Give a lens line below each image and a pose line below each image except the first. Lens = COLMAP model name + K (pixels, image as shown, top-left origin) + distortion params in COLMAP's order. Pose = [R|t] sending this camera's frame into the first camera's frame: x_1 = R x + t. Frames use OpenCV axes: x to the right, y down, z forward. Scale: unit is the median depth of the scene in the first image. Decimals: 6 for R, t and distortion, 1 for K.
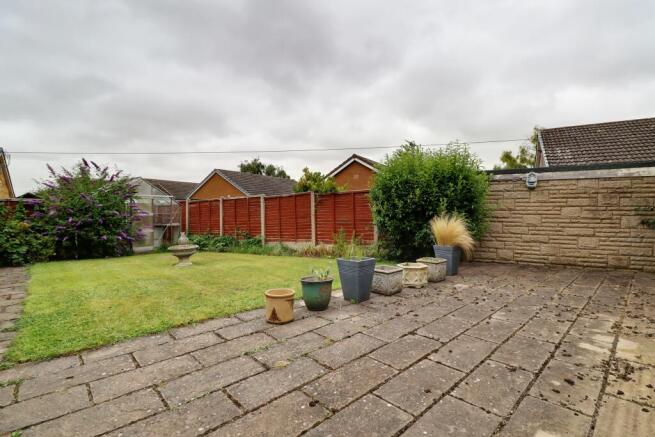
lens RADIAL K [[303.8, 0, 330.8], [0, 303.8, 216.9], [0, 0, 1]] dist [-0.016613, -0.002678]
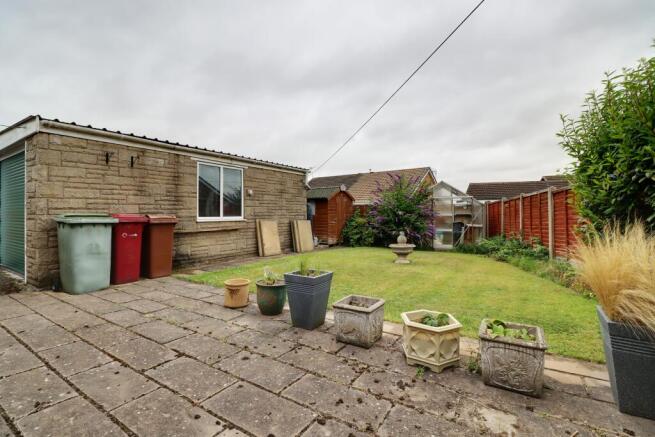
lens RADIAL K [[303.8, 0, 330.9], [0, 303.8, 214.6], [0, 0, 1]] dist [-0.016613, -0.002678]
pose [[0.251242, 0.007299, -0.967897, 1.067610], [-0.011894, 0.999919, 0.004453, -0.026517], [0.967851, 0.010393, 0.251309, 1.048115]]
